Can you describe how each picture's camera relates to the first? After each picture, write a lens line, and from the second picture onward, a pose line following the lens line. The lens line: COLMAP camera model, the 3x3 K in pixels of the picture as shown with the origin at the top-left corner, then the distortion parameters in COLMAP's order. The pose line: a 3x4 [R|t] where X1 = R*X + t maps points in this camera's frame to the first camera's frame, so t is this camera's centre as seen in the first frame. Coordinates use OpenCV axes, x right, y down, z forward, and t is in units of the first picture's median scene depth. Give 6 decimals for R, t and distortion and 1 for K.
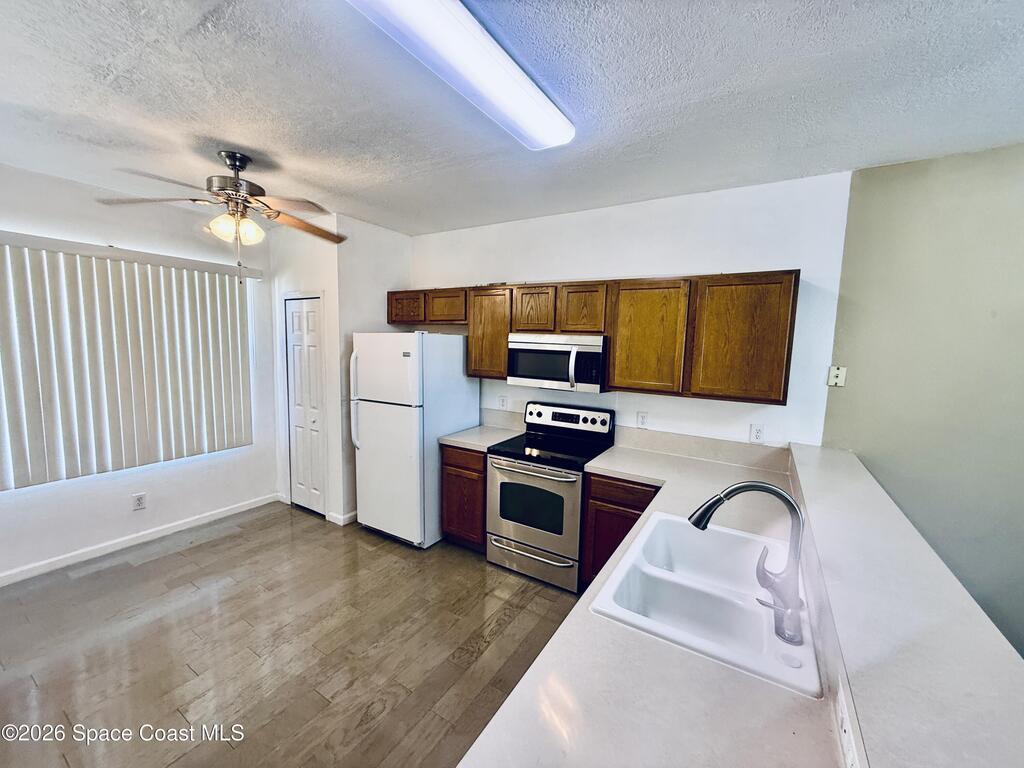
lens RADIAL K [[410.6, 0, 513.9], [0, 410.6, 387.7], [0, 0, 1]] dist [-0.001691, -0.000696]
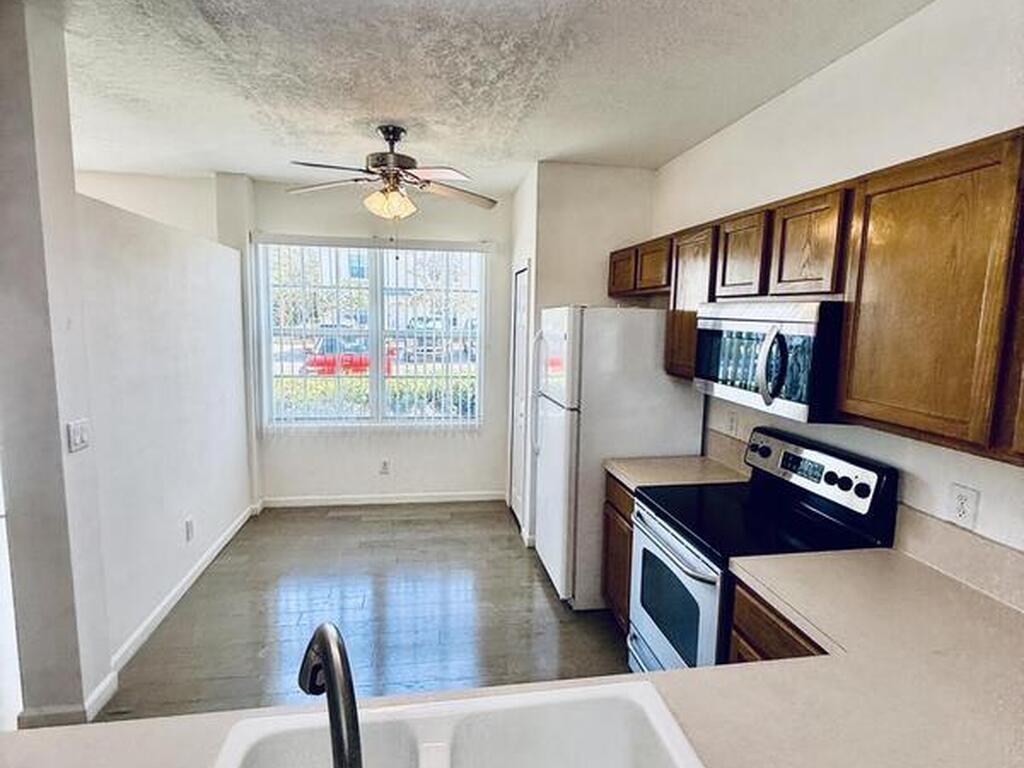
lens RADIAL K [[543.1, 0, 511.0], [0, 543.1, 380.4], [0, 0, 1]] dist [0.004281, -0.000353]
pose [[0.653262, 0.075913, -0.753317, 0.408629], [-0.086835, 0.995908, 0.025057, -0.019184], [0.752136, 0.049045, 0.657180, 0.294143]]
